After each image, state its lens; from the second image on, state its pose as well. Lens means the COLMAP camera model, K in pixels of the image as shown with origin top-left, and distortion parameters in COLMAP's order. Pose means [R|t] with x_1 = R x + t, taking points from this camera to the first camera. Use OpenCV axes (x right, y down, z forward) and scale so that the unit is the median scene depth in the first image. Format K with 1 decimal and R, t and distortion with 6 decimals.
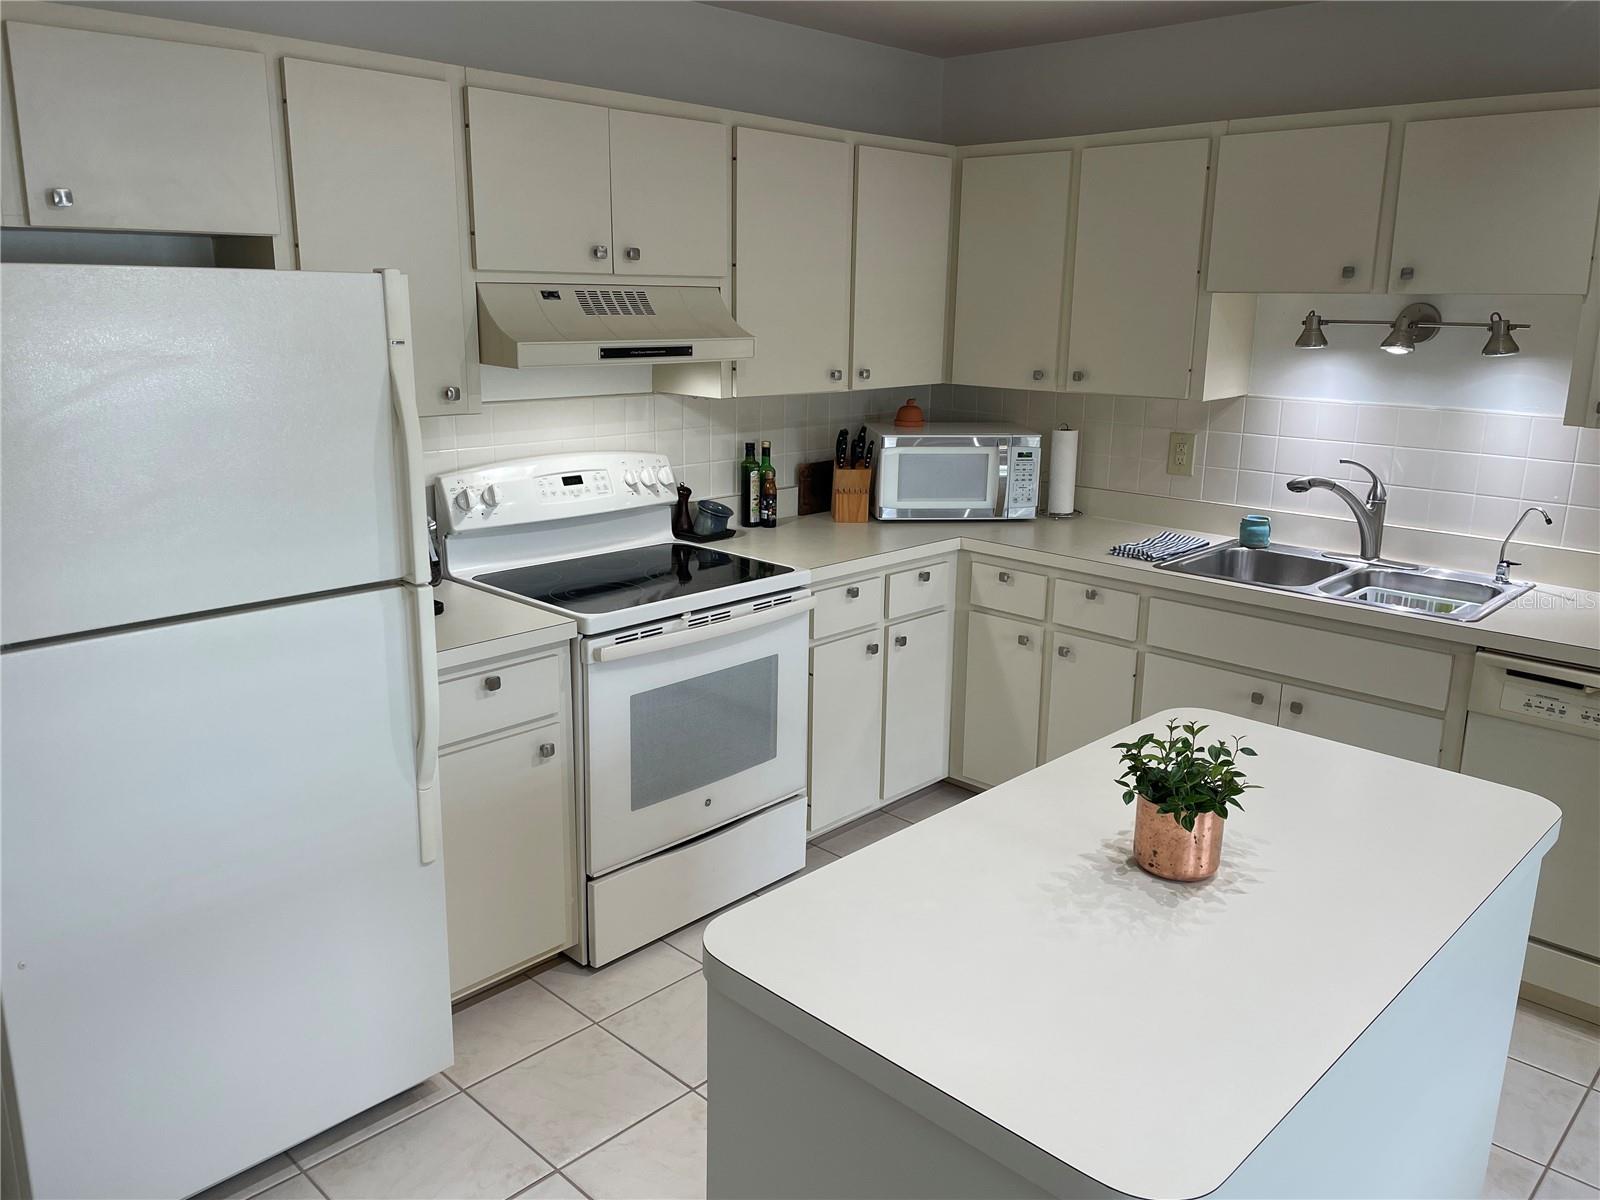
lens RADIAL K [[1209.2, 0, 805.9], [0, 1209.2, 602.5], [0, 0, 1]] dist [0.083989, -0.107264]
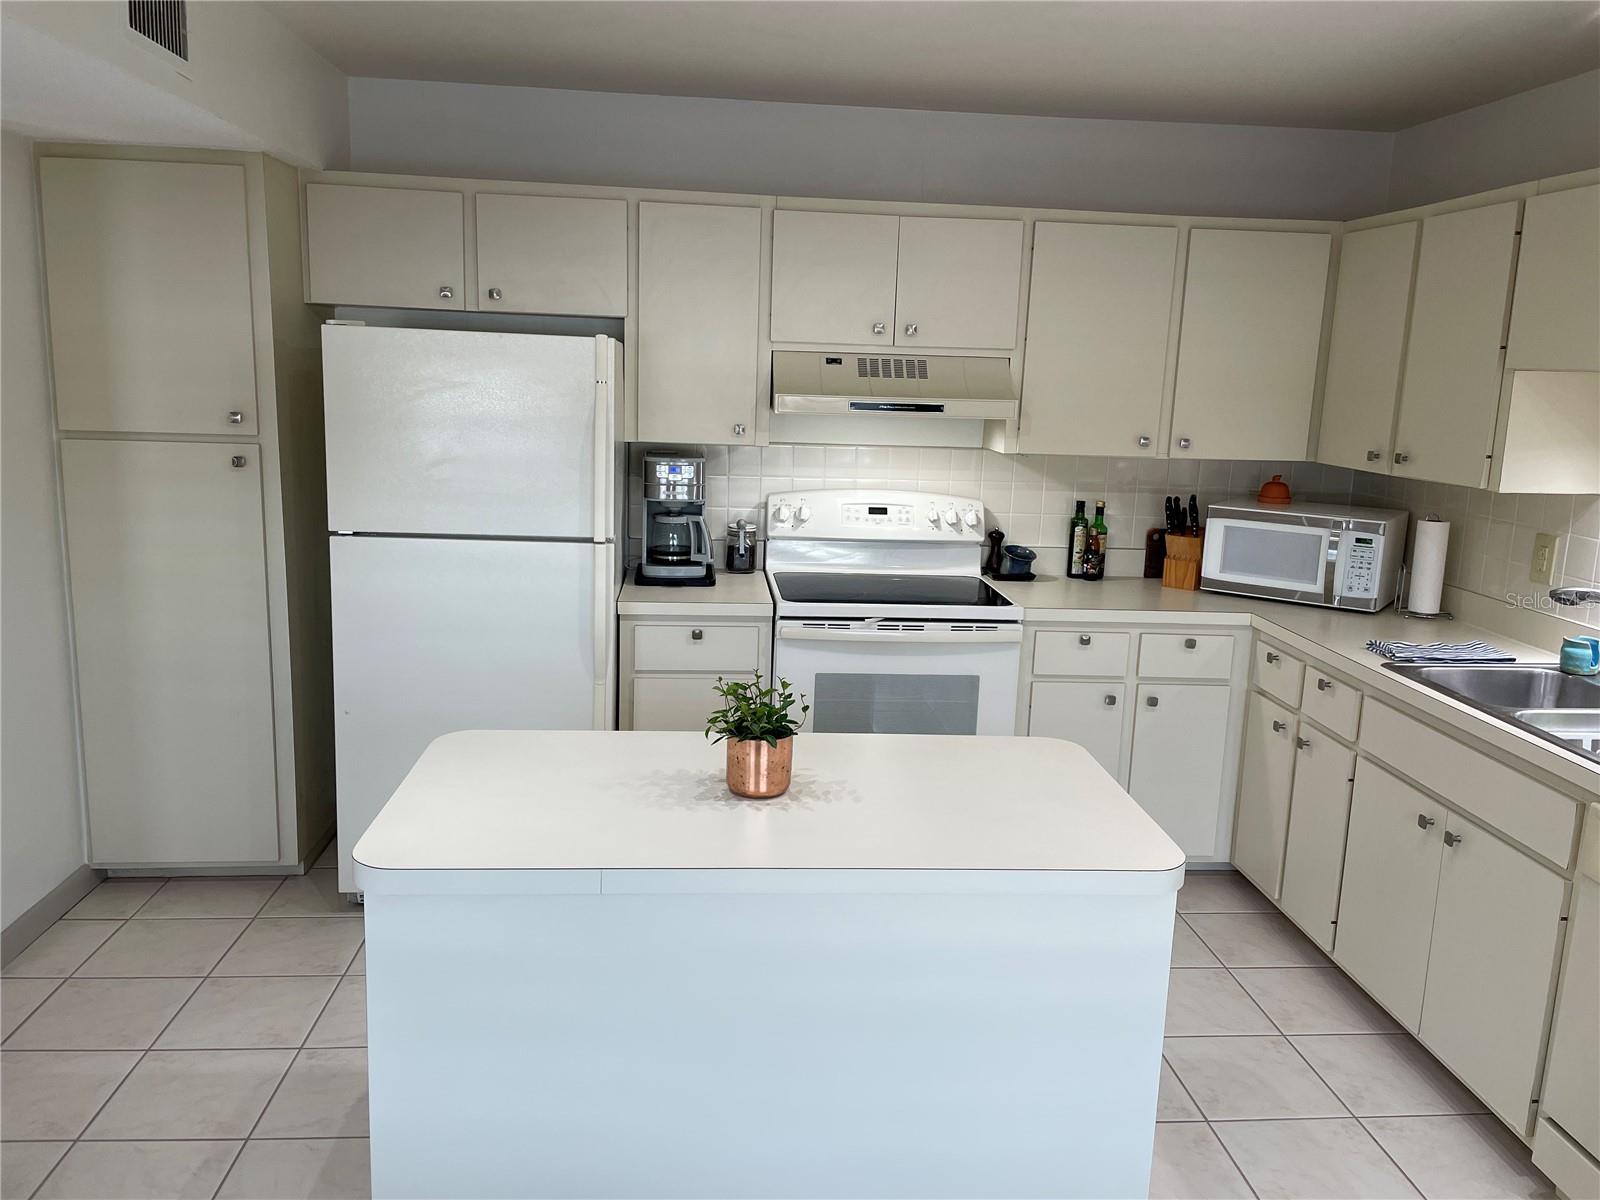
lens RADIAL K [[1209.2, 0, 801.0], [0, 1209.2, 601.6], [0, 0, 1]] dist [0.083989, -0.107264]
pose [[0.746790, 0.140411, -0.650069, 0.518266], [-0.188525, 0.982058, -0.004456, 0.009954], [0.637780, 0.125882, 0.759862, 0.021368]]
